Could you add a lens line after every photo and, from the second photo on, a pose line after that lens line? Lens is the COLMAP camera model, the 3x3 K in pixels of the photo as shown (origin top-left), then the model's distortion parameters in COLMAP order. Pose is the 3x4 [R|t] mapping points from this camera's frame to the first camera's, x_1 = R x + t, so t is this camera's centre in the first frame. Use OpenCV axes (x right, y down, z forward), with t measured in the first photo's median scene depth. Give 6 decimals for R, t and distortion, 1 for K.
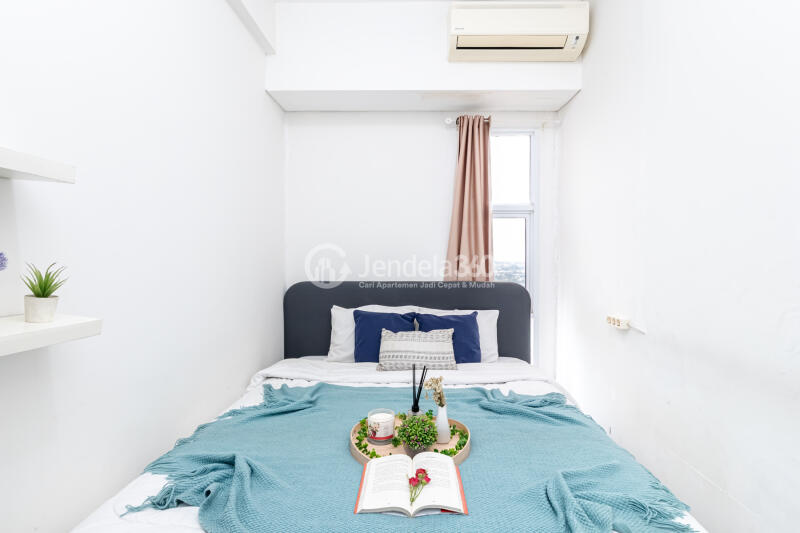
lens RADIAL K [[398.2, 0, 402.1], [0, 398.2, 264.4], [0, 0, 1]] dist [0.002168, 0.000495]
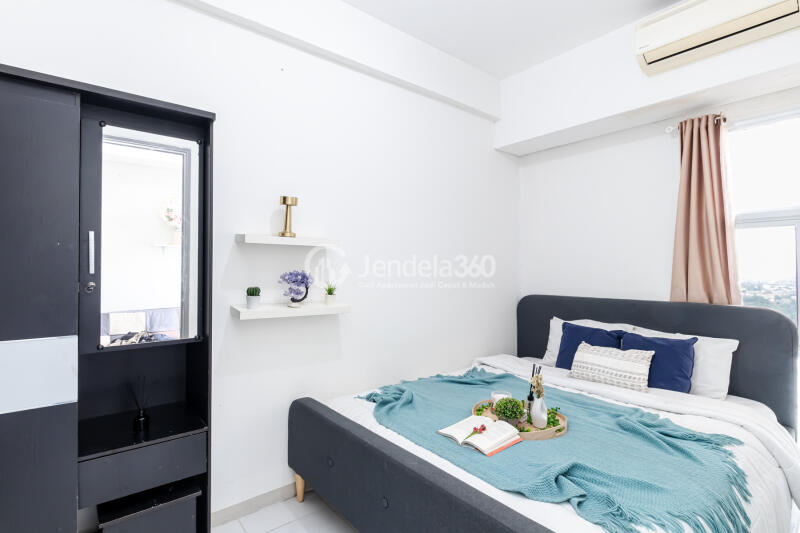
lens RADIAL K [[402.0, 0, 400.1], [0, 402.0, 267.3], [0, 0, 1]] dist [0.016923, -0.000057]
pose [[0.645517, -0.004566, -0.763732, 0.486598], [-0.010759, 0.999829, -0.015071, -0.019259], [0.763670, 0.017946, 0.645358, -0.098789]]
